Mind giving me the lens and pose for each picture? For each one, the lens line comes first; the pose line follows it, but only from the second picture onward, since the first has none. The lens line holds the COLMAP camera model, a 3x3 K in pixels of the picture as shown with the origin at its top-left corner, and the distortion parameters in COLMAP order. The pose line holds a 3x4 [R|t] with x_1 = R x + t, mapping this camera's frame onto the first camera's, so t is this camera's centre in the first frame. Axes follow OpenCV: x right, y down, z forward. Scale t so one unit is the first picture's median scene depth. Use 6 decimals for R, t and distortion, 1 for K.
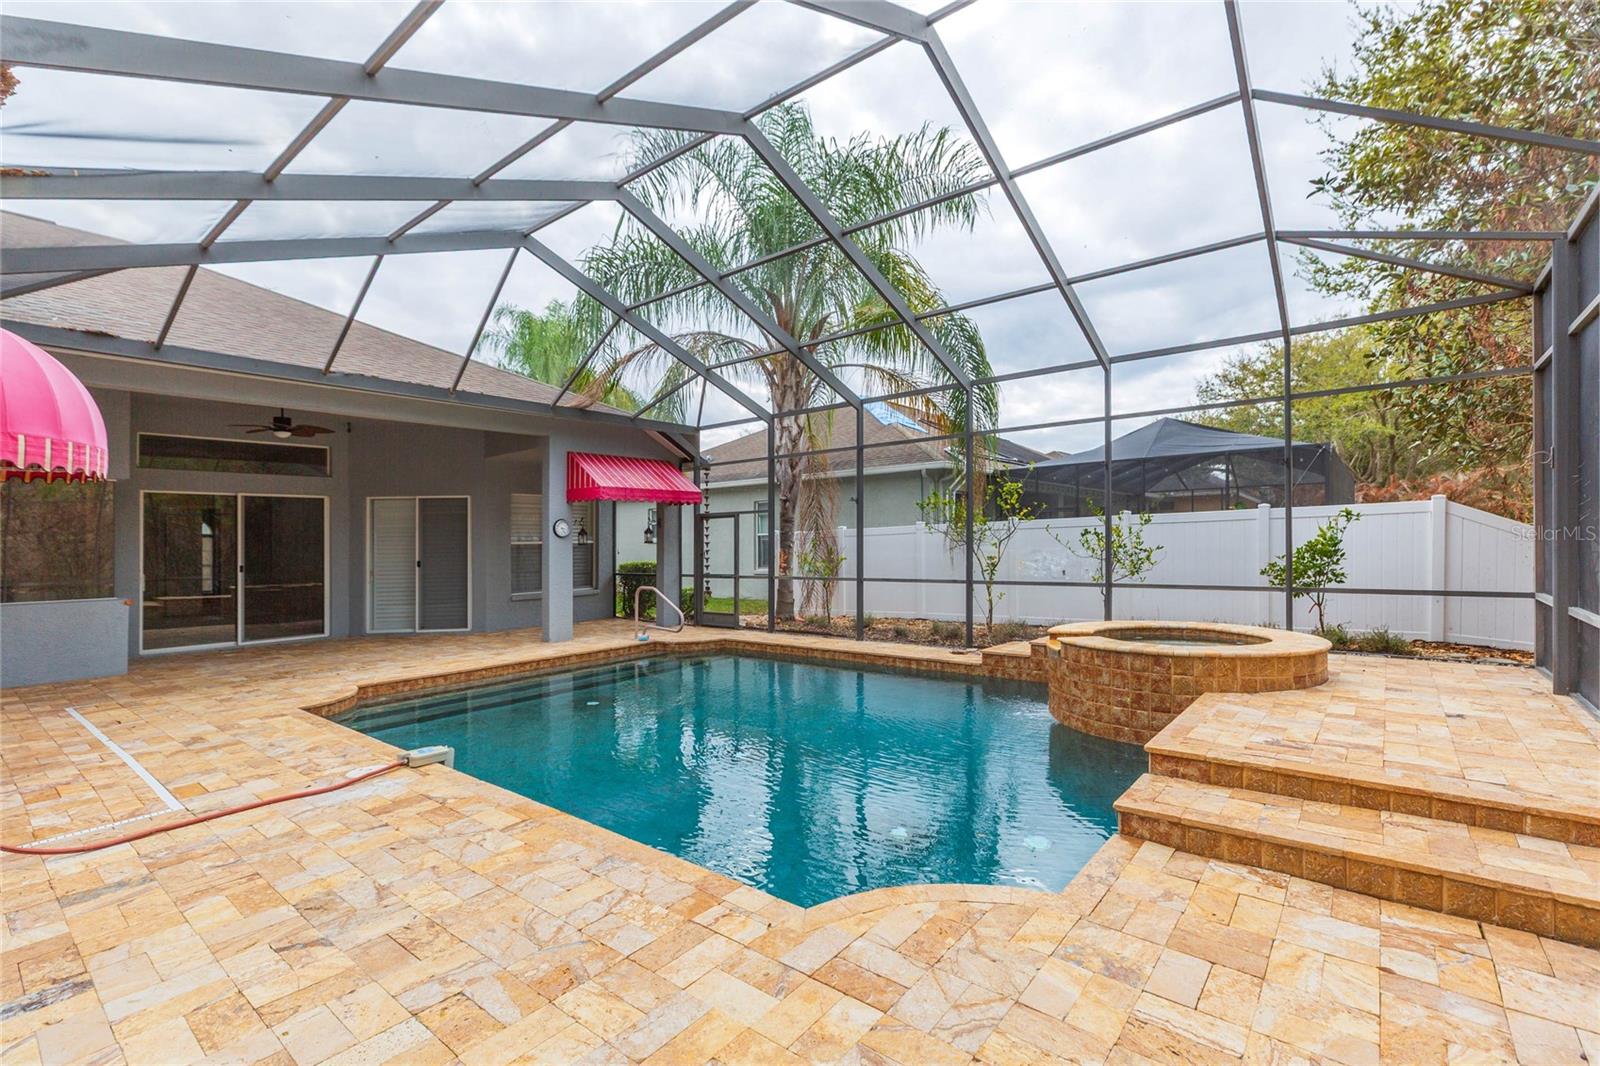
lens RADIAL K [[718.5, 0, 809.0], [0, 718.5, 530.3], [0, 0, 1]] dist [0.014629, -0.000104]
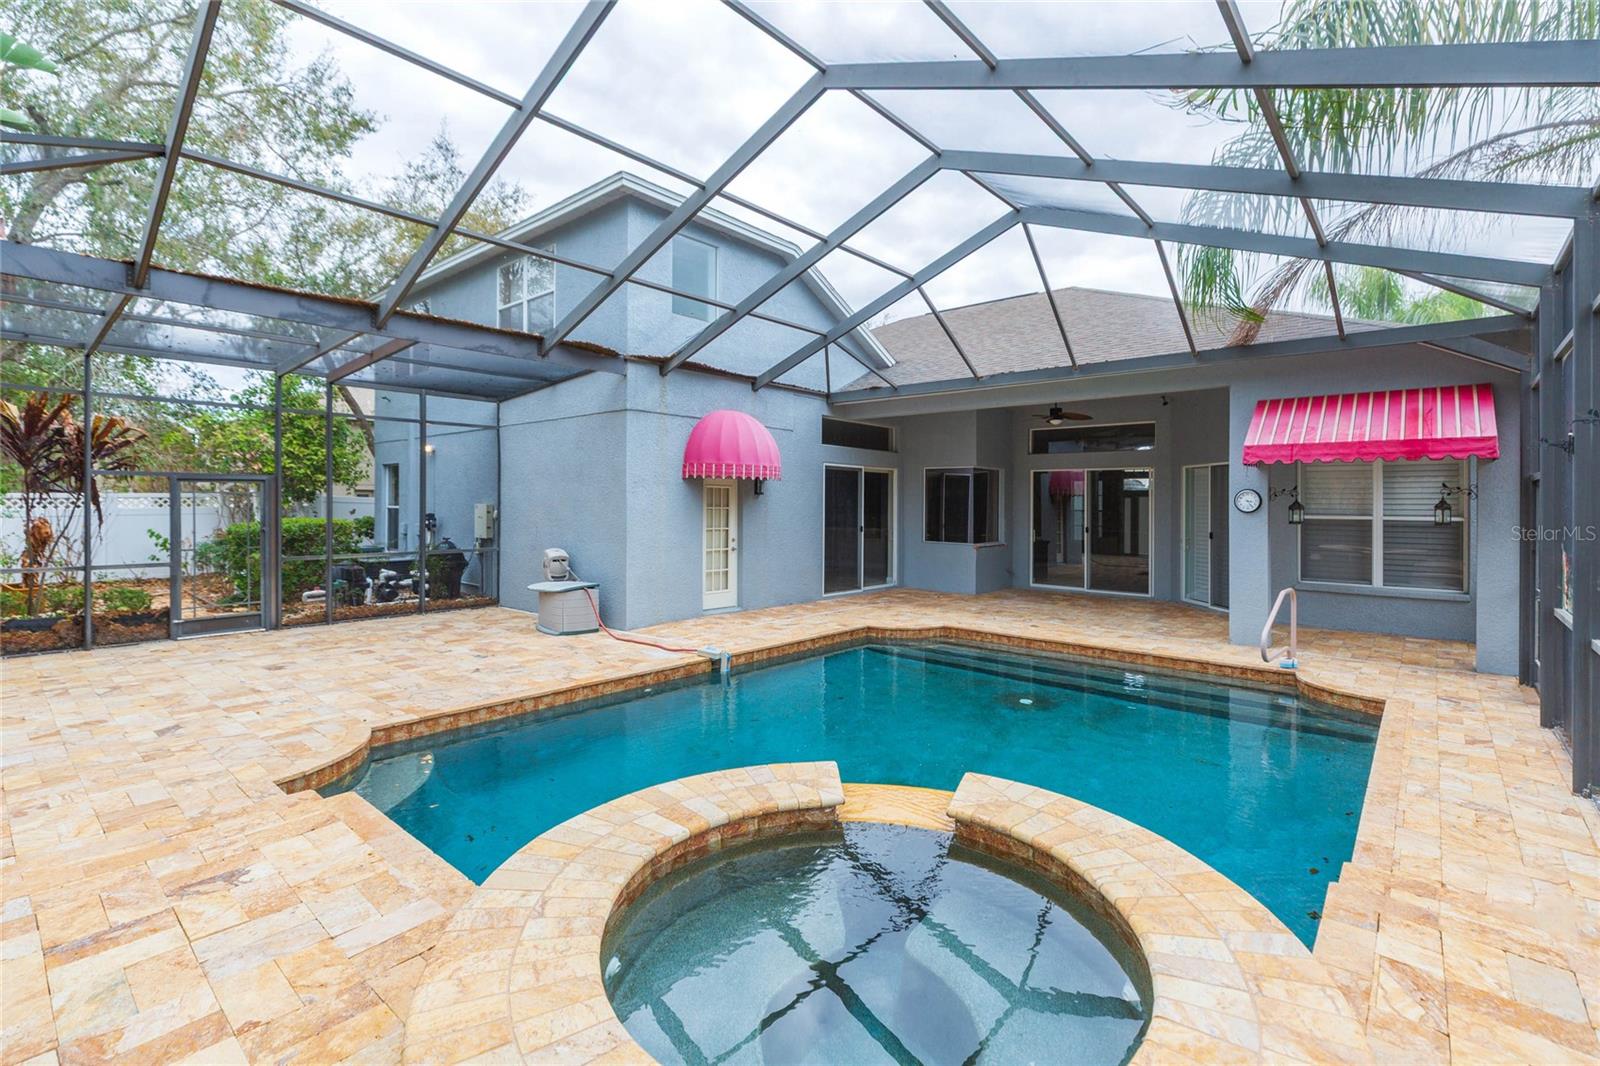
lens RADIAL K [[718.5, 0, 809.0], [0, 718.5, 530.3], [0, 0, 1]] dist [0.014629, -0.000104]
pose [[-0.026625, 0.056212, -0.998064, 0.656728], [0.006280, 0.998407, 0.056064, -0.027944], [0.999626, -0.004775, -0.026936, 0.797669]]
